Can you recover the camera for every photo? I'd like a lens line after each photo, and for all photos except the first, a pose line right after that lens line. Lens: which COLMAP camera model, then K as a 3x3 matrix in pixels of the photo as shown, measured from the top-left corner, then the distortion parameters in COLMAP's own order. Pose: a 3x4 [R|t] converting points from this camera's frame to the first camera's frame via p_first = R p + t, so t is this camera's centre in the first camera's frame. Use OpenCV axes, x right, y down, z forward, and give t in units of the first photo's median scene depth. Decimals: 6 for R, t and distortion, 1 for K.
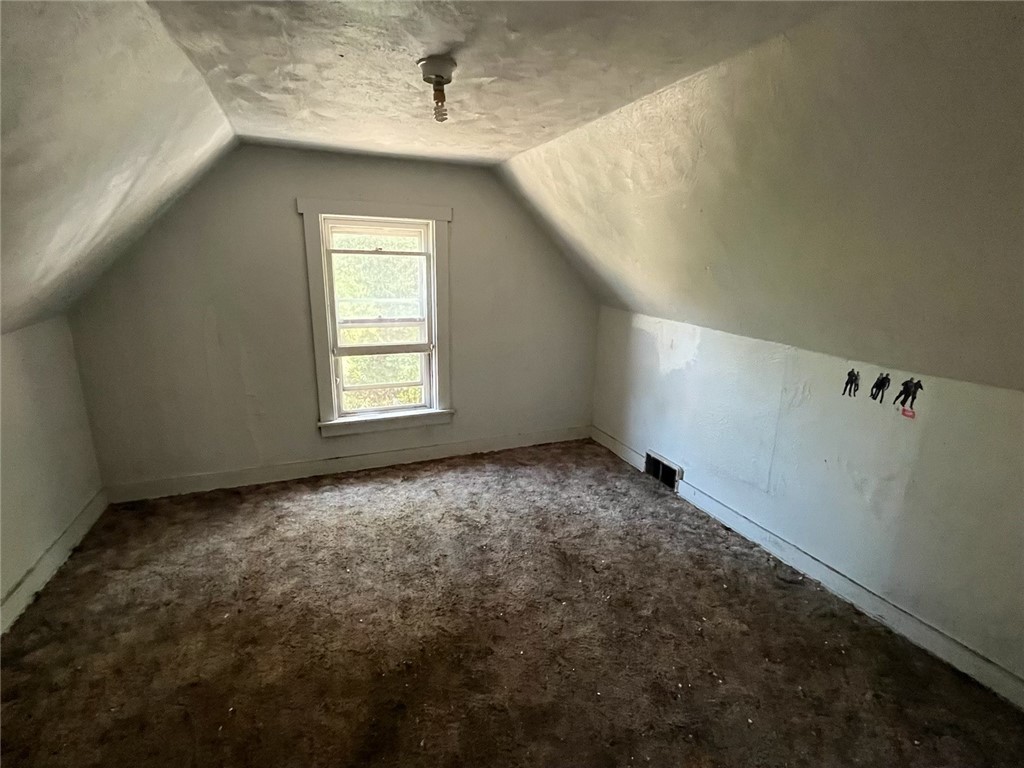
lens RADIAL K [[475.4, 0, 509.7], [0, 475.4, 382.6], [0, 0, 1]] dist [-0.002500, 0.000274]
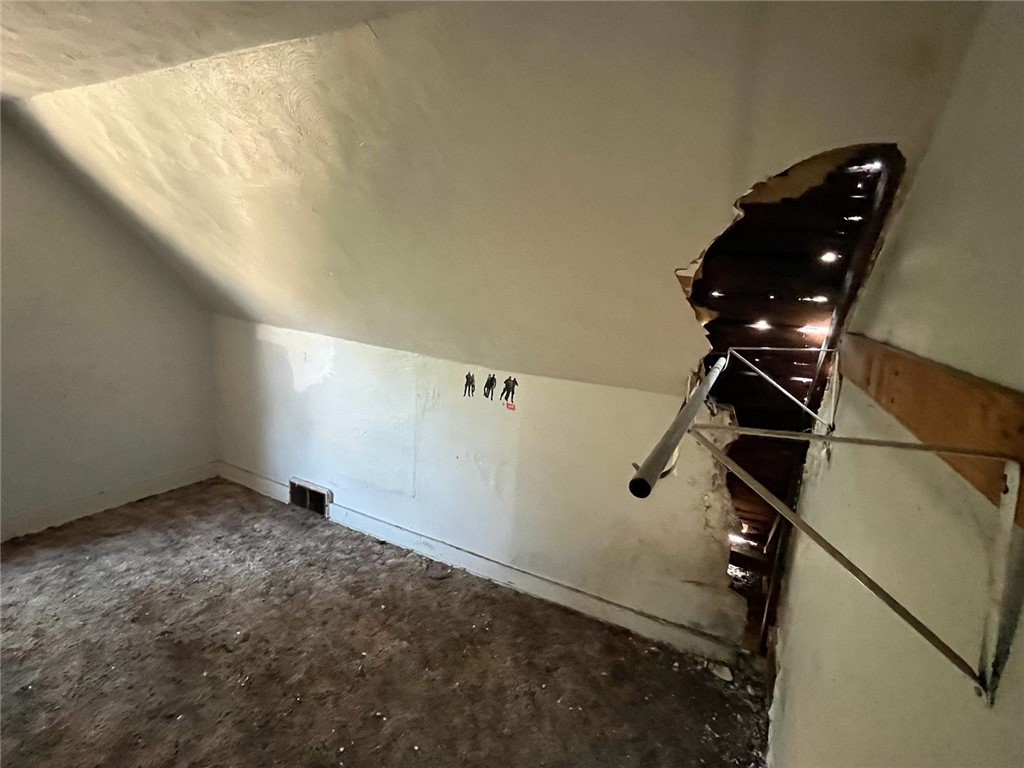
lens RADIAL K [[475.4, 0, 513.3], [0, 475.4, 385.1], [0, 0, 1]] dist [-0.002500, 0.000274]
pose [[0.758115, -0.088486, 0.646090, 0.070606], [0.099343, 0.994859, 0.019684, -0.008915], [-0.644510, 0.049262, 0.763007, 0.075202]]
